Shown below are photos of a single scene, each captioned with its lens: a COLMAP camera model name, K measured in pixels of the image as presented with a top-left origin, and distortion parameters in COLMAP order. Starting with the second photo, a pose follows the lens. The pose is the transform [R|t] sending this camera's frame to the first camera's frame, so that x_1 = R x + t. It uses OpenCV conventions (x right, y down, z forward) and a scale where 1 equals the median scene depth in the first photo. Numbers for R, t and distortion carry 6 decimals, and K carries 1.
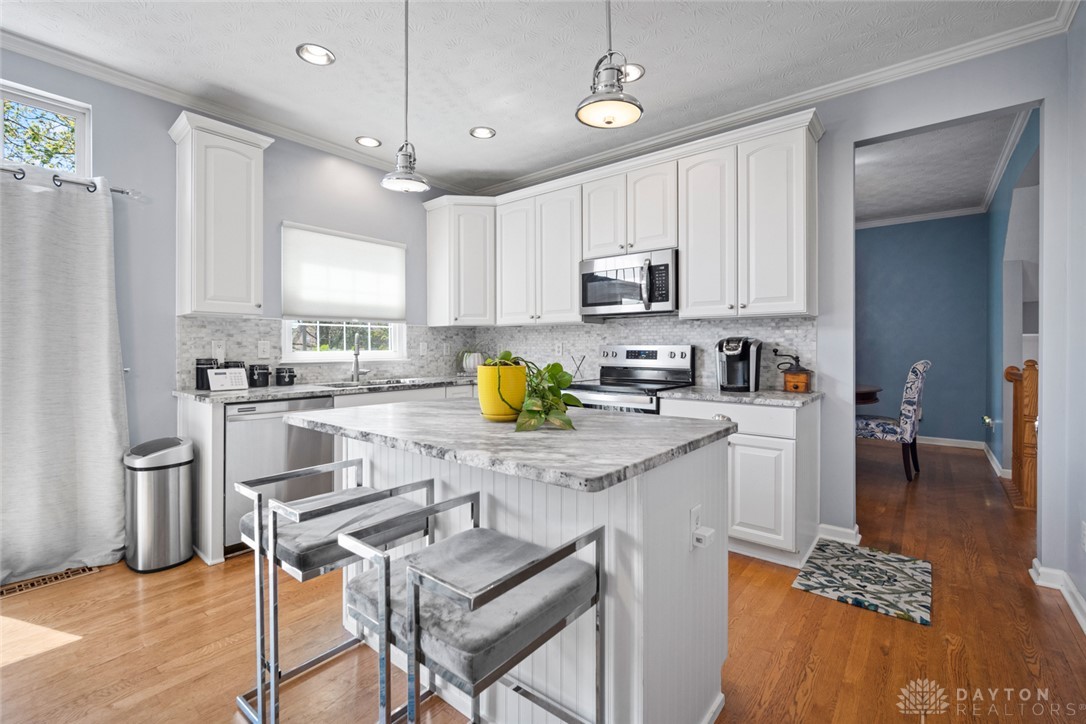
lens RADIAL K [[477.2, 0, 543.3], [0, 477.2, 343.7], [0, 0, 1]] dist [-0.002119, 0.000378]
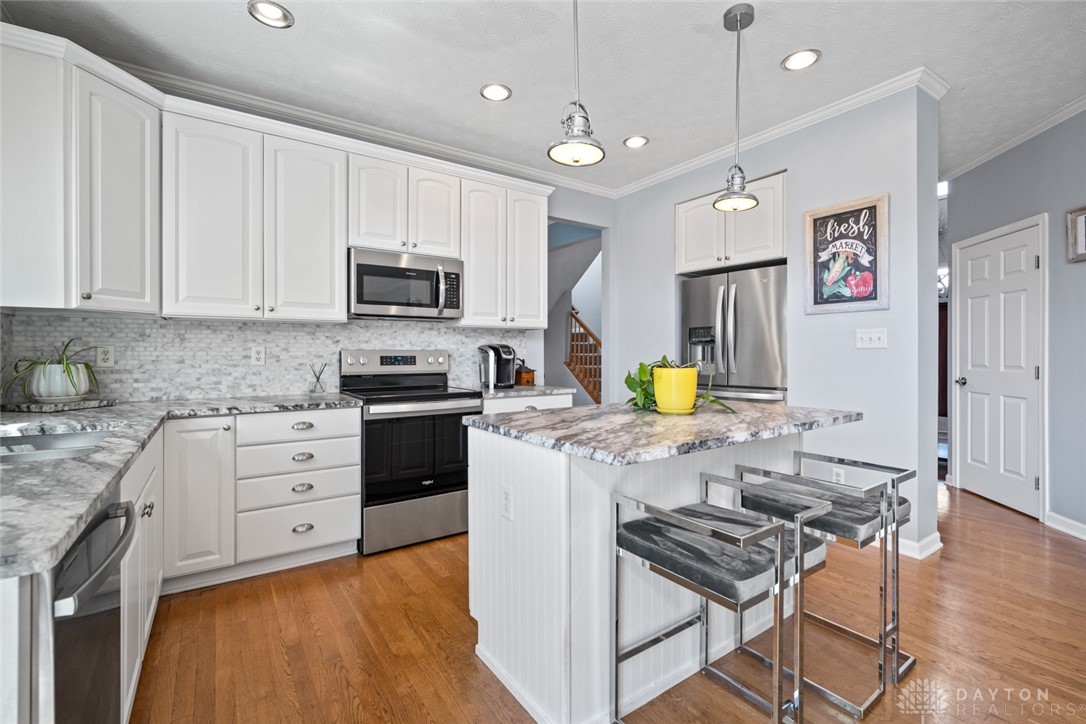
lens RADIAL K [[477.2, 0, 543.3], [0, 477.2, 343.7], [0, 0, 1]] dist [-0.002119, 0.000378]
pose [[0.284446, 0.019070, 0.958502, -0.598740], [-0.005627, 0.999818, -0.018222, 0.005200], [-0.958675, -0.000210, 0.284502, 0.450128]]
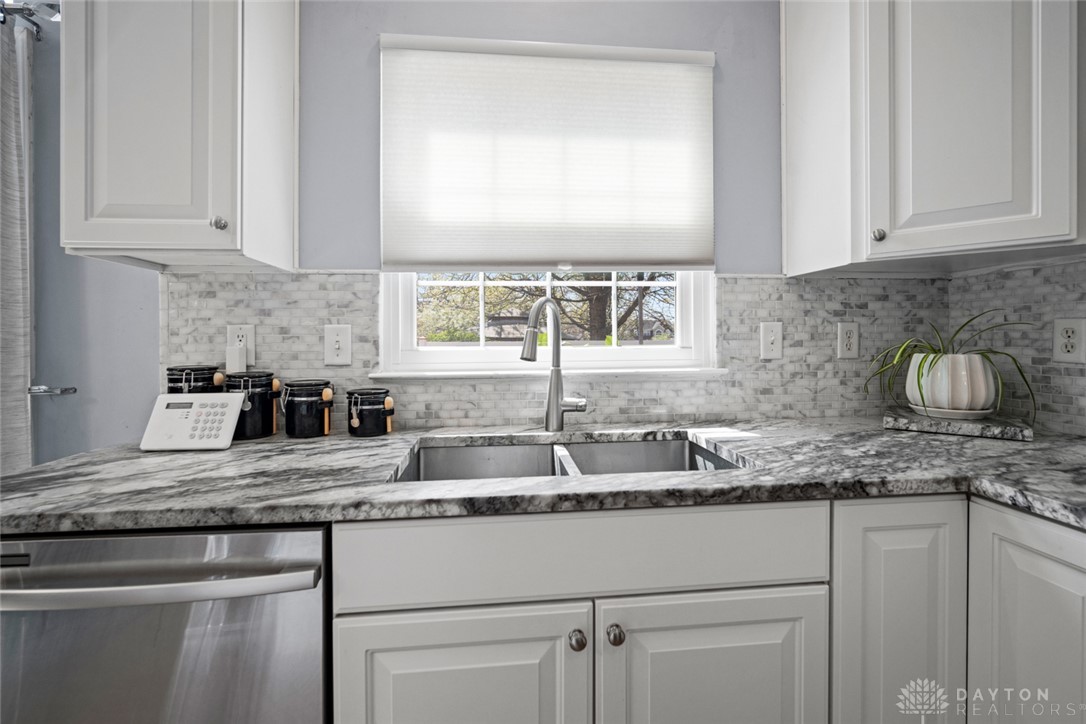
lens RADIAL K [[477.2, 0, 543.3], [0, 477.2, 343.7], [0, 0, 1]] dist [-0.002119, 0.000378]
pose [[0.703233, 0.003504, -0.710951, -0.138137], [0.012956, 0.999759, 0.017742, 0.005639], [0.710841, -0.021688, 0.703018, 0.742569]]
